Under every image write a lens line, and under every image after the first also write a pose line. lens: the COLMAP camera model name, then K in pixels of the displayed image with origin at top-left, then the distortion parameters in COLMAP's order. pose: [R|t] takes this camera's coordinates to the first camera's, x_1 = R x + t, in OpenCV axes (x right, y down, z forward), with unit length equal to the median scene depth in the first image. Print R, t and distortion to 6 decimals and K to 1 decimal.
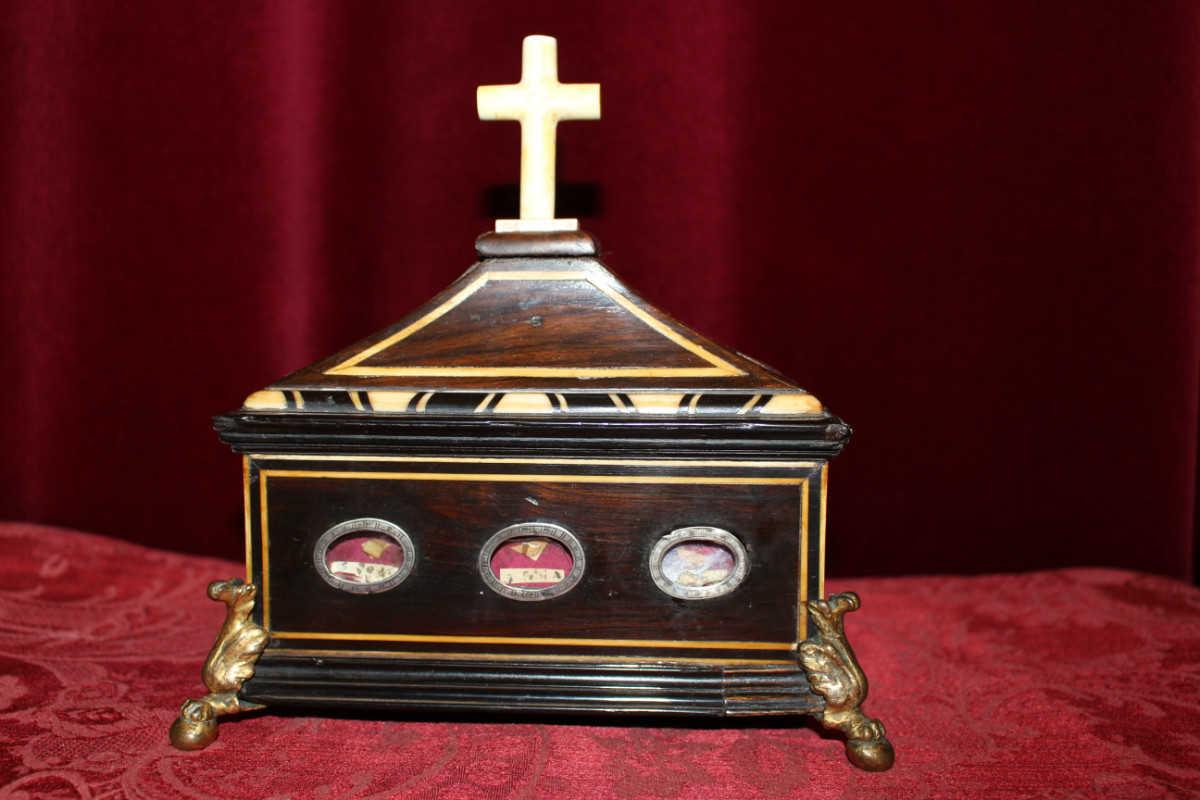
lens RADIAL K [[1253.0, 0, 598.2], [0, 1253.0, 400.6], [0, 0, 1]] dist [-0.108411, 0.000000]
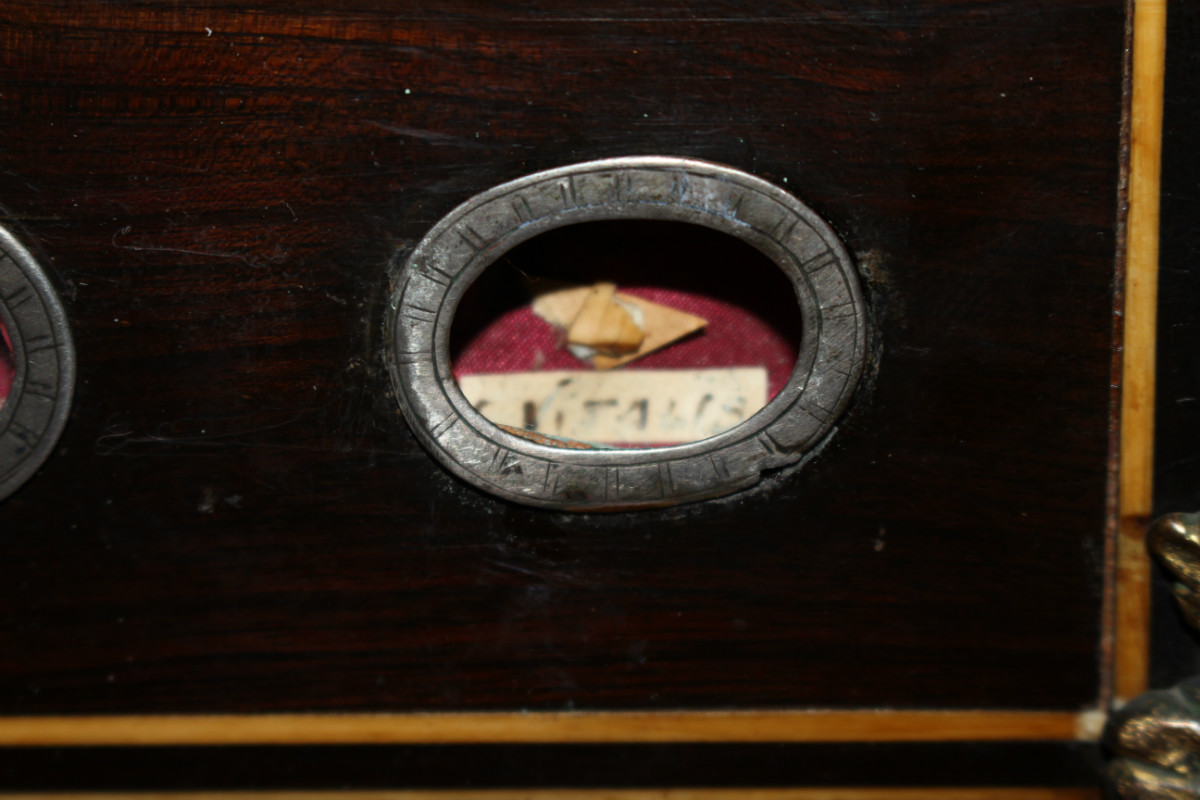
lens RADIAL K [[2891.2, 0, 603.9], [0, 2891.2, 406.1], [0, 0, 1]] dist [0.034390, 0.000000]
pose [[0.999367, -0.030148, 0.018911, 0.067306], [0.026213, 0.982980, 0.181833, 0.052820], [-0.024071, -0.181222, 0.983148, 0.528257]]
